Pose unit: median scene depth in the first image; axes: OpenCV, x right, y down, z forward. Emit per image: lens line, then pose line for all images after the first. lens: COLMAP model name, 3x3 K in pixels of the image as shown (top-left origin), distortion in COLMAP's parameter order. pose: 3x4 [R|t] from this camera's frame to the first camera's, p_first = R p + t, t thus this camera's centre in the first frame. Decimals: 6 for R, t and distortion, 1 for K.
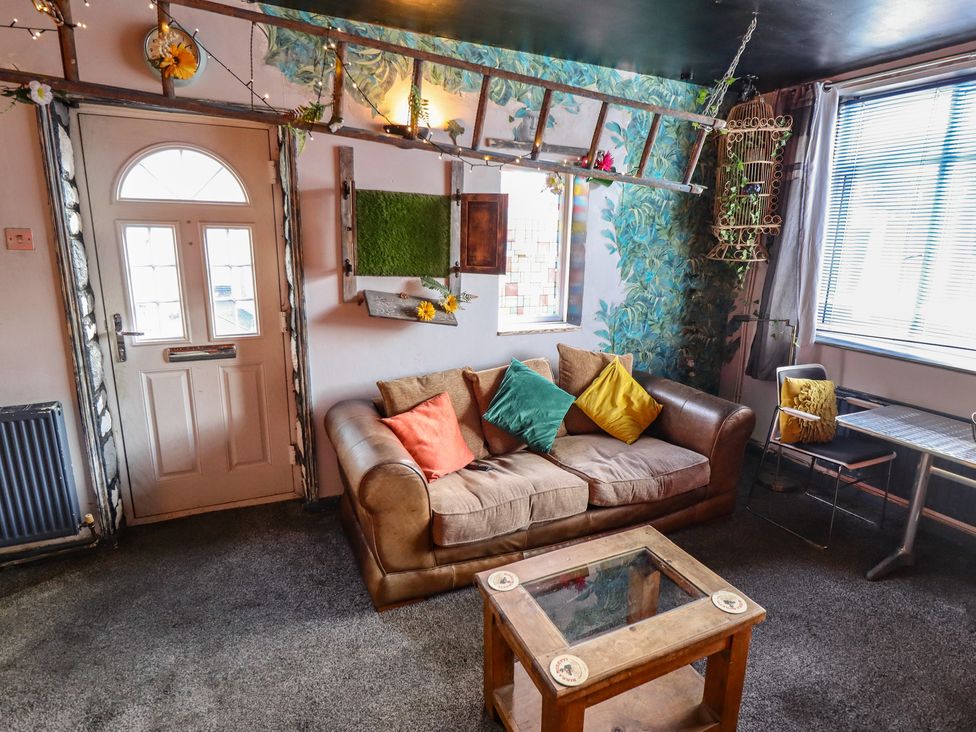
lens RADIAL K [[510.3, 0, 491.8], [0, 510.3, 361.9], [0, 0, 1]] dist [0.001103, -0.016354]
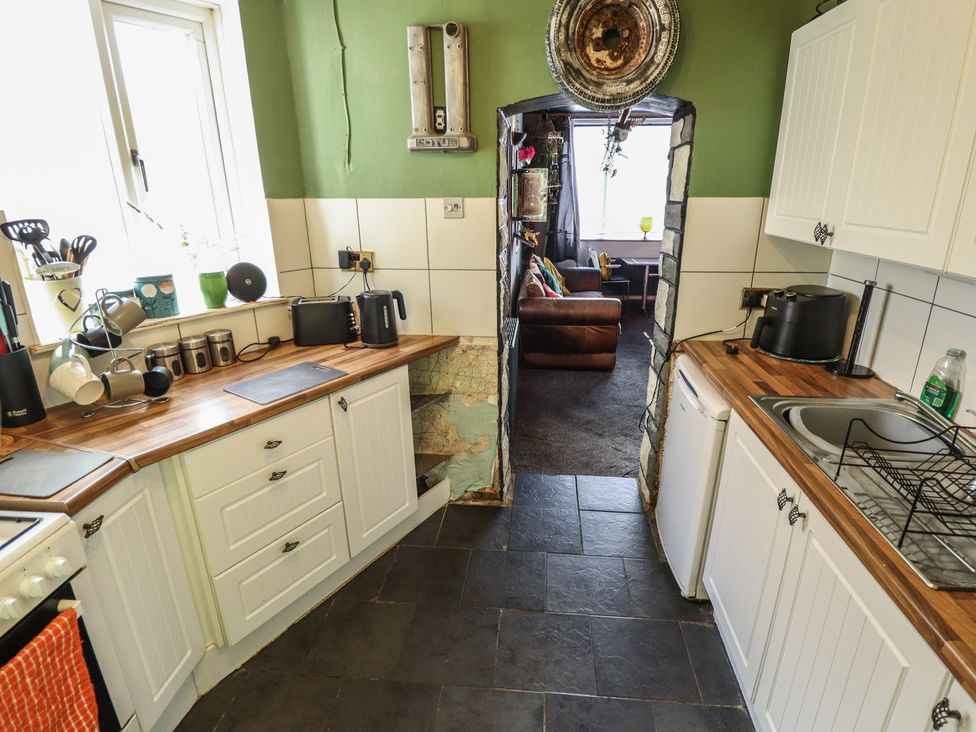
lens RADIAL K [[510.3, 0, 491.8], [0, 510.3, 361.9], [0, 0, 1]] dist [0.001103, -0.016354]
pose [[0.544987, -0.298662, 0.783448, -1.773733], [0.215440, 0.952915, 0.213399, -0.104467], [-0.810293, 0.052486, 0.583669, 0.062620]]
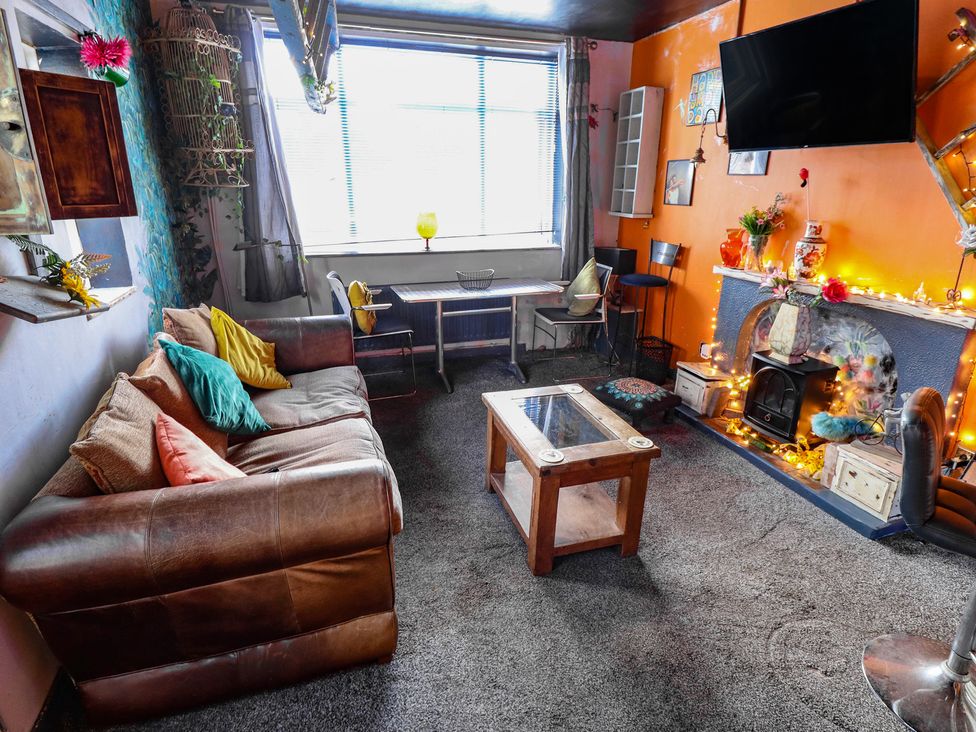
lens RADIAL K [[510.3, 0, 491.8], [0, 510.3, 361.9], [0, 0, 1]] dist [0.001103, -0.016354]
pose [[0.161797, -0.347999, 0.923427, -0.564161], [0.231119, 0.923094, 0.307378, -0.093458], [-0.959378, 0.163689, 0.229783, 0.453678]]
